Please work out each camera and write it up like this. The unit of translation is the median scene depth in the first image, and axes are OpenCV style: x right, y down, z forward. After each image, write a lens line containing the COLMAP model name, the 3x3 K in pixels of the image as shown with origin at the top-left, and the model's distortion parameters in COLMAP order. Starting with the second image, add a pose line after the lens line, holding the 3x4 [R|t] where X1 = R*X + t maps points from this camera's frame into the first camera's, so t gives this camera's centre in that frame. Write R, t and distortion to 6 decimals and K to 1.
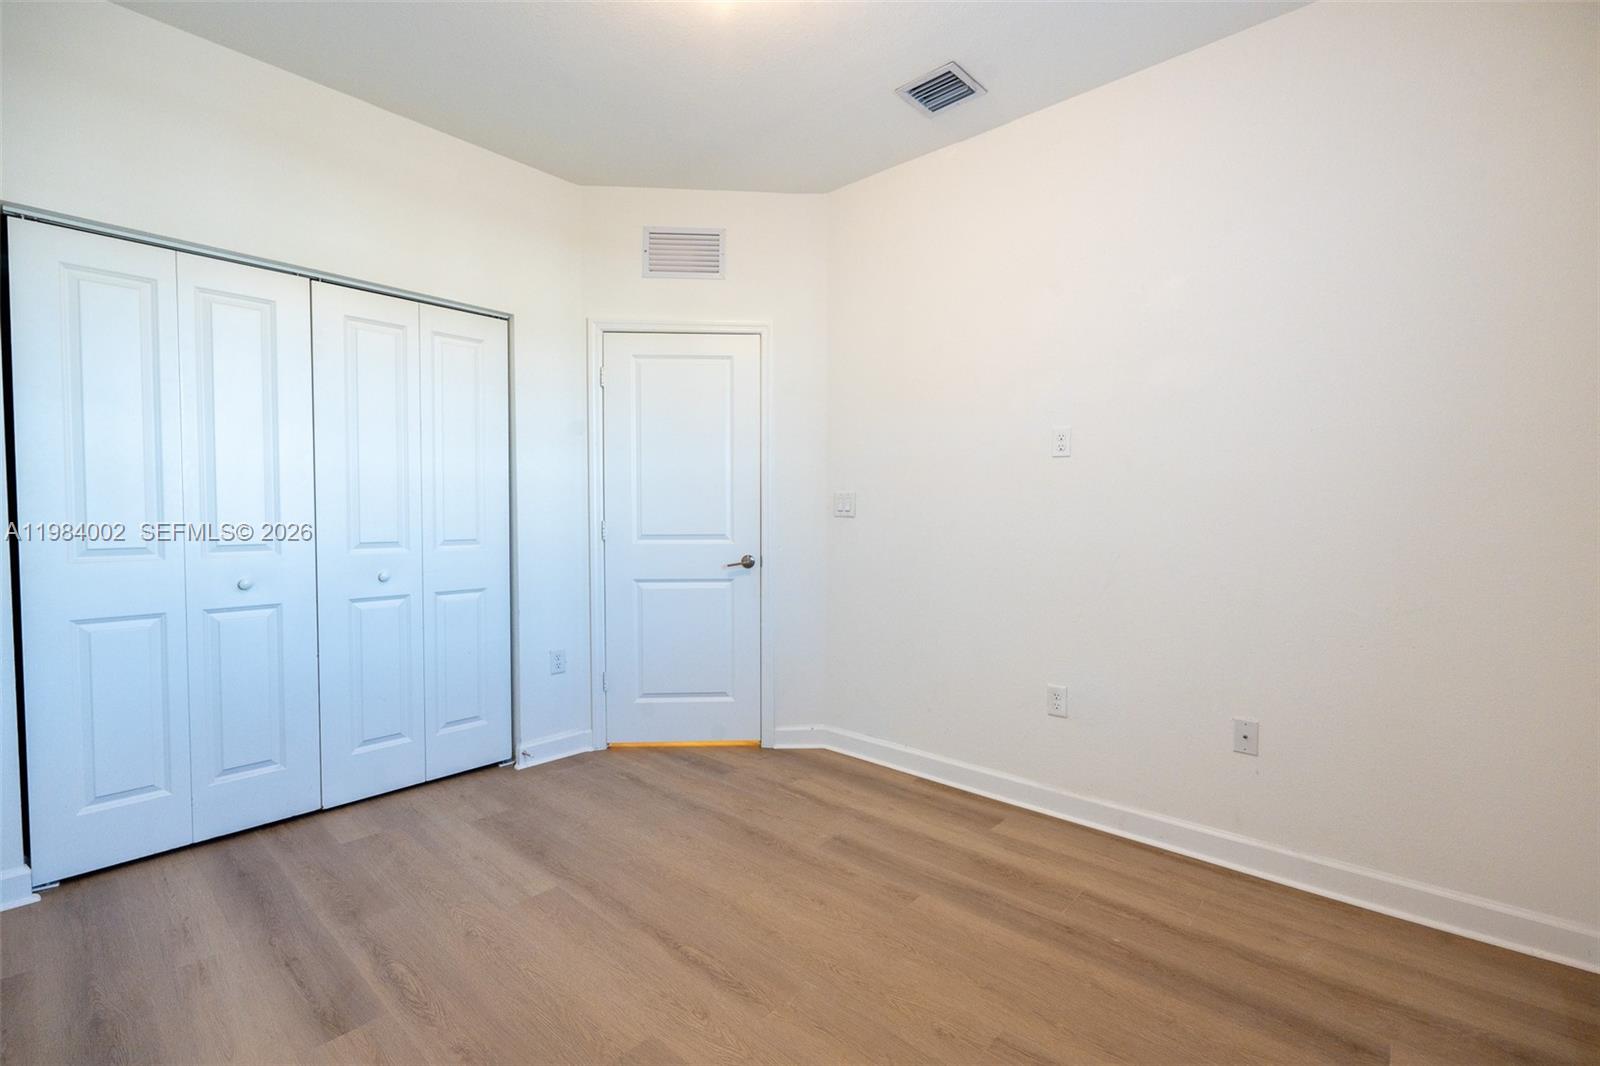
lens RADIAL K [[701.9, 0, 800.0], [0, 701.9, 533.0], [0, 0, 1]] dist [0.000616, 0.000363]
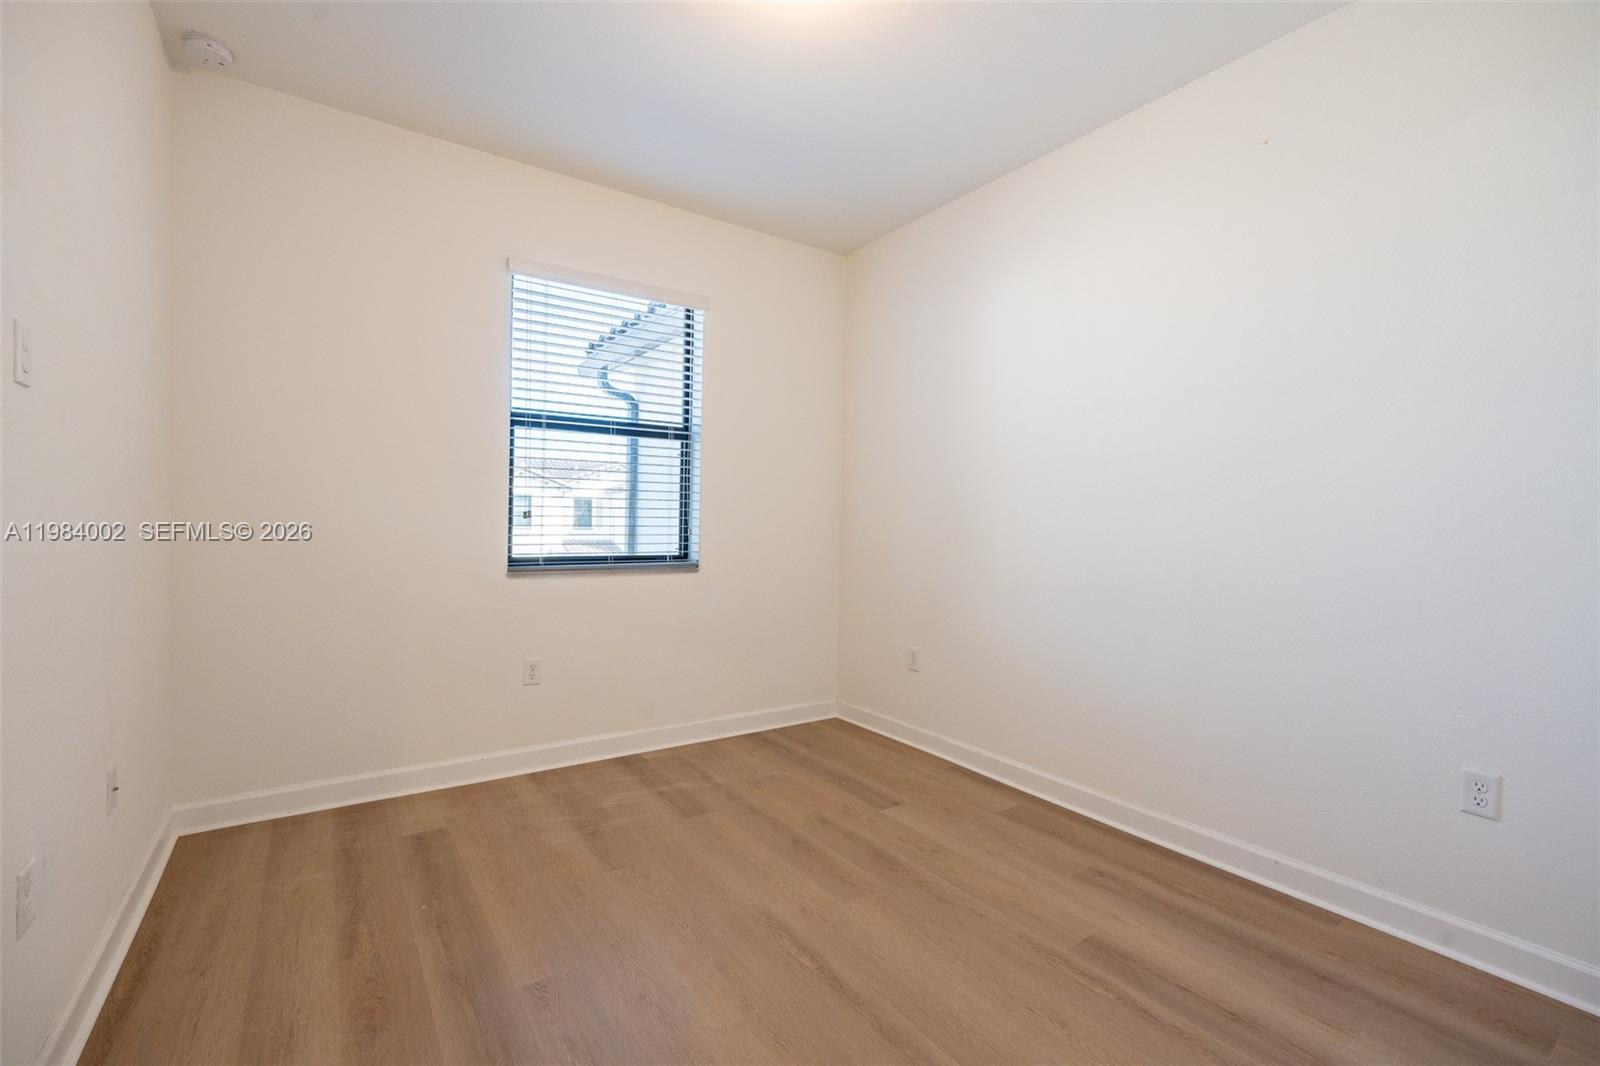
lens RADIAL K [[701.9, 0, 800.0], [0, 701.9, 533.0], [0, 0, 1]] dist [0.000616, 0.000363]
pose [[-0.970865, -0.021828, 0.238631, -0.370632], [-0.012887, 0.999157, 0.038967, -0.047698], [-0.239281, 0.034756, -0.970328, 1.956816]]
